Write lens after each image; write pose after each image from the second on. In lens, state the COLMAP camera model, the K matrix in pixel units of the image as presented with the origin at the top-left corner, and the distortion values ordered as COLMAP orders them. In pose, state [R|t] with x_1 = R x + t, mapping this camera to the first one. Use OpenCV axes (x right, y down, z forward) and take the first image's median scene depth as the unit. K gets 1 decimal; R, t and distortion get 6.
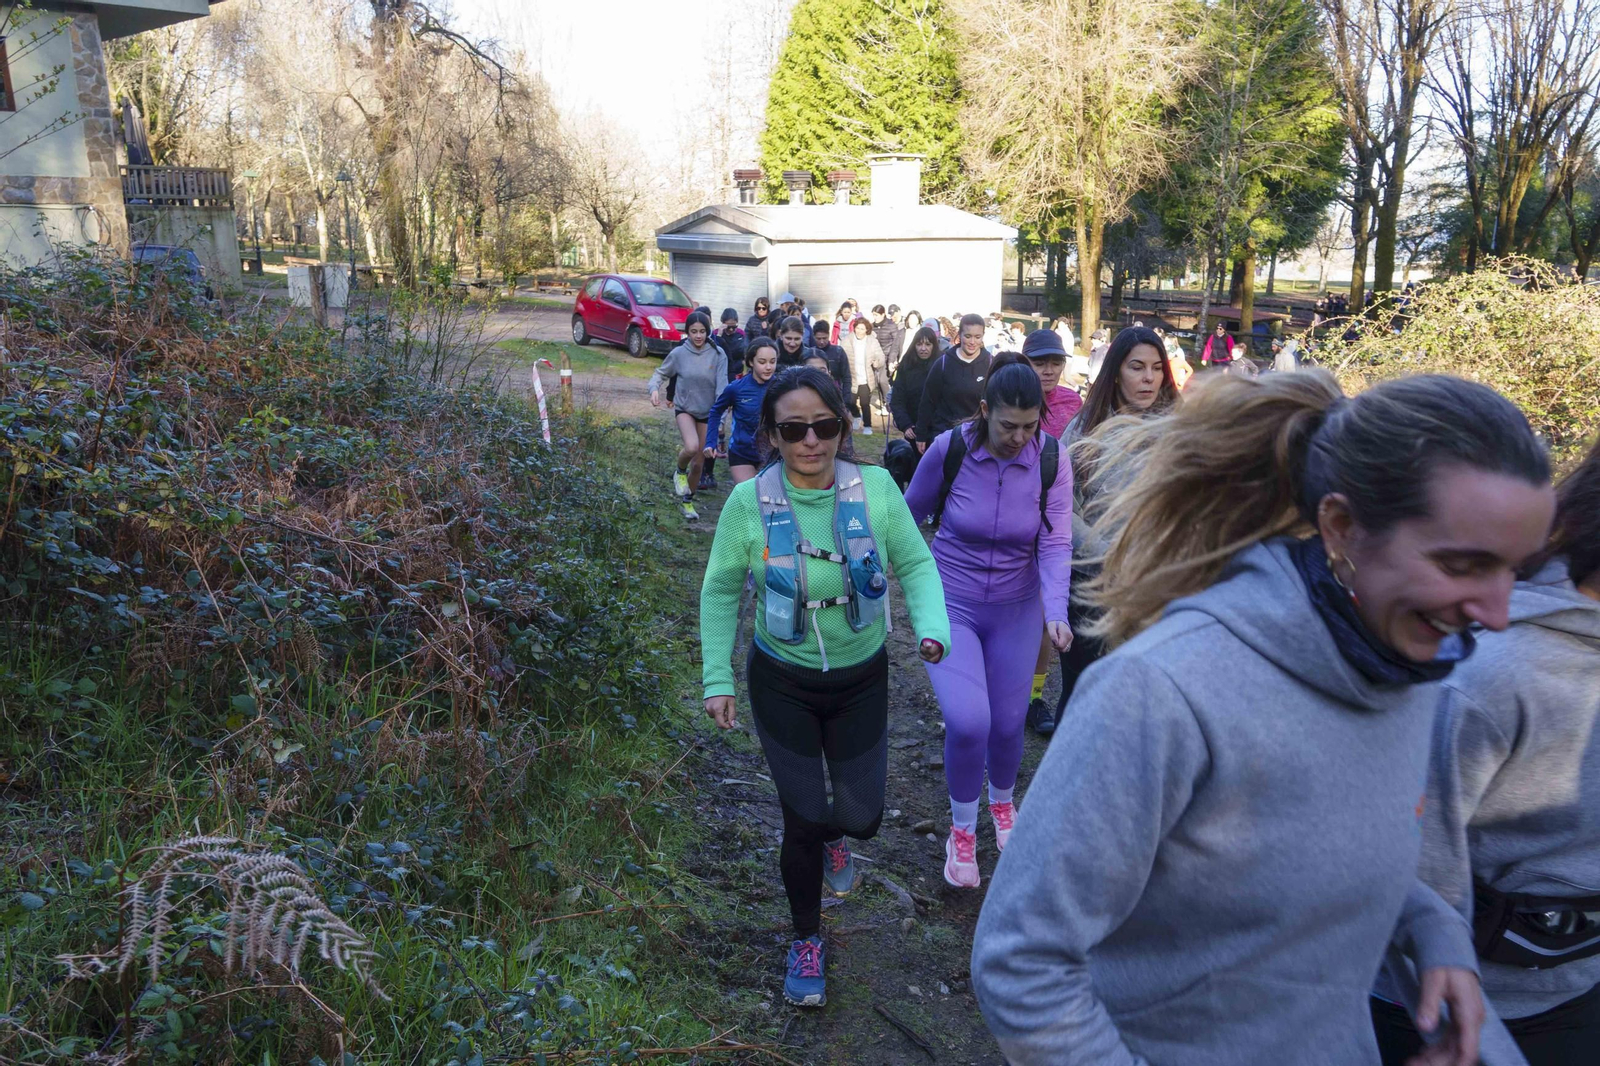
lens RADIAL K [[1228.8, 0, 800.4], [0, 1228.8, 528.8], [0, 0, 1]] dist [0.010236, -0.001760]
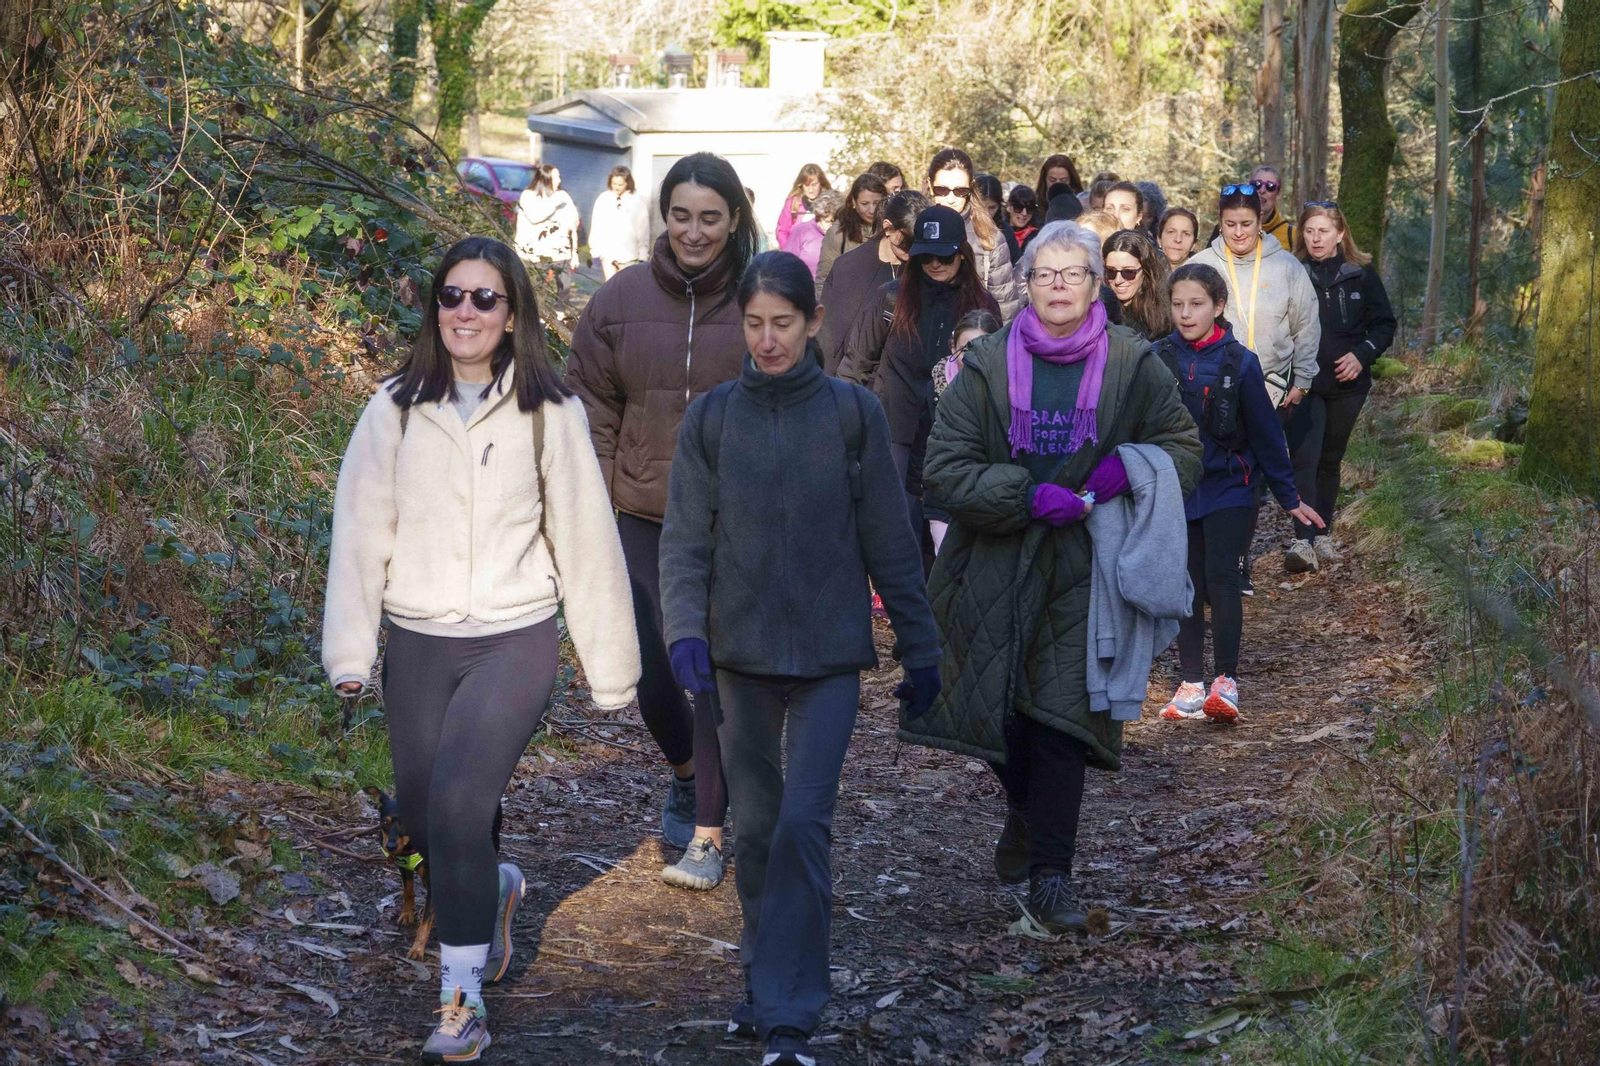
lens RADIAL K [[6622.4, 0, 806.4], [0, 6622.4, 527.0], [0, 0, 1]] dist [-0.109157, 0.000000]
pose [[0.995311, 0.031901, -0.091312, 0.517389], [-0.043856, 0.990270, -0.132069, 0.664546], [0.086211, 0.135455, 0.987026, -3.580913]]
